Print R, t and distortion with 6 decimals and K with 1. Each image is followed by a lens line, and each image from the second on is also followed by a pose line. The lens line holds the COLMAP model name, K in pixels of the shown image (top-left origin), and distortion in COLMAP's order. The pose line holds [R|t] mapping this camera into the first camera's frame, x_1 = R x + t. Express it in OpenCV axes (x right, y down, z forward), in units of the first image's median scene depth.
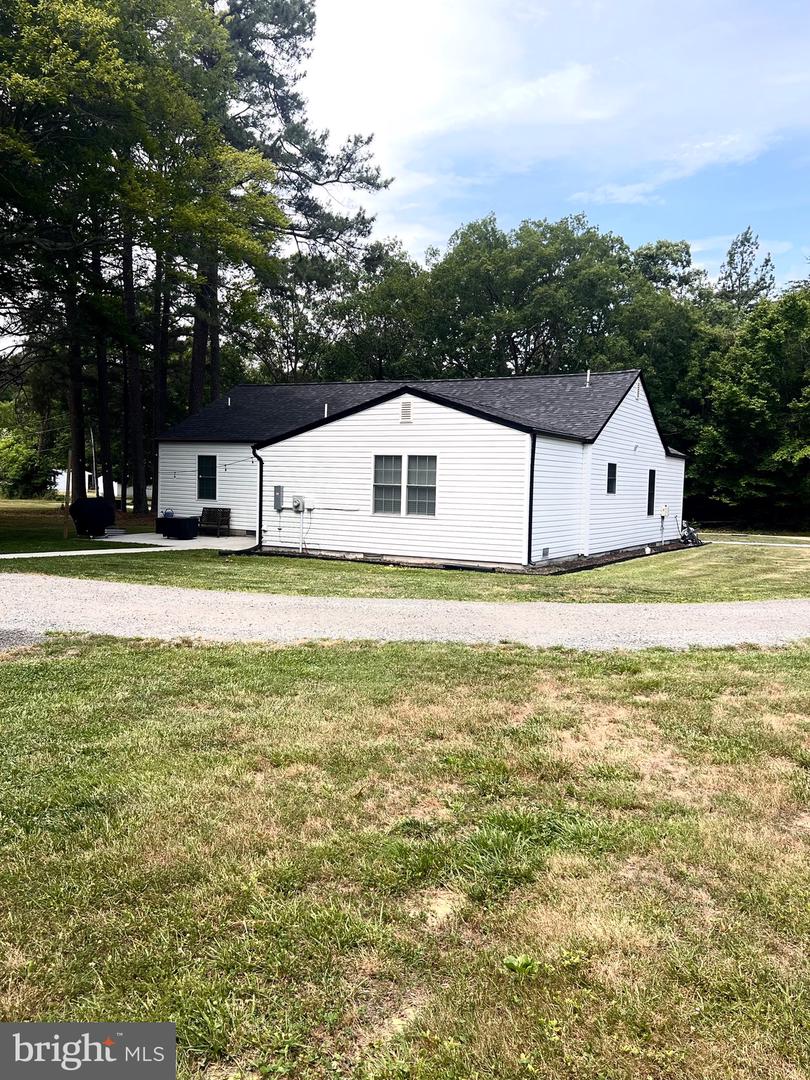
lens RADIAL K [[840.2, 0, 405.0], [0, 840.2, 540.0], [0, 0, 1]] dist [0.060456, -0.144647]
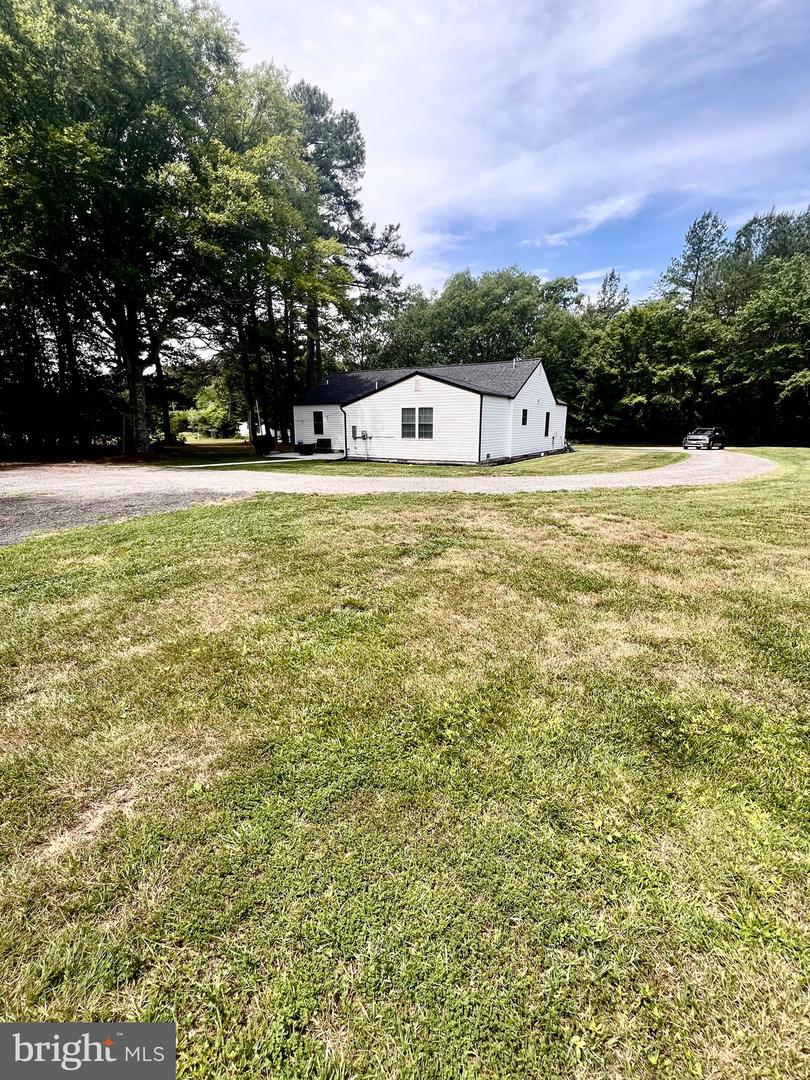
lens RADIAL K [[472.7, 0, 405.0], [0, 472.7, 540.0], [0, 0, 1]] dist [-0.011796, 0.000074]
pose [[0.998345, -0.015921, -0.055254, 0.023233], [0.025025, 0.985432, 0.168219, 0.014475], [0.051771, -0.169323, 0.984200, -0.119366]]
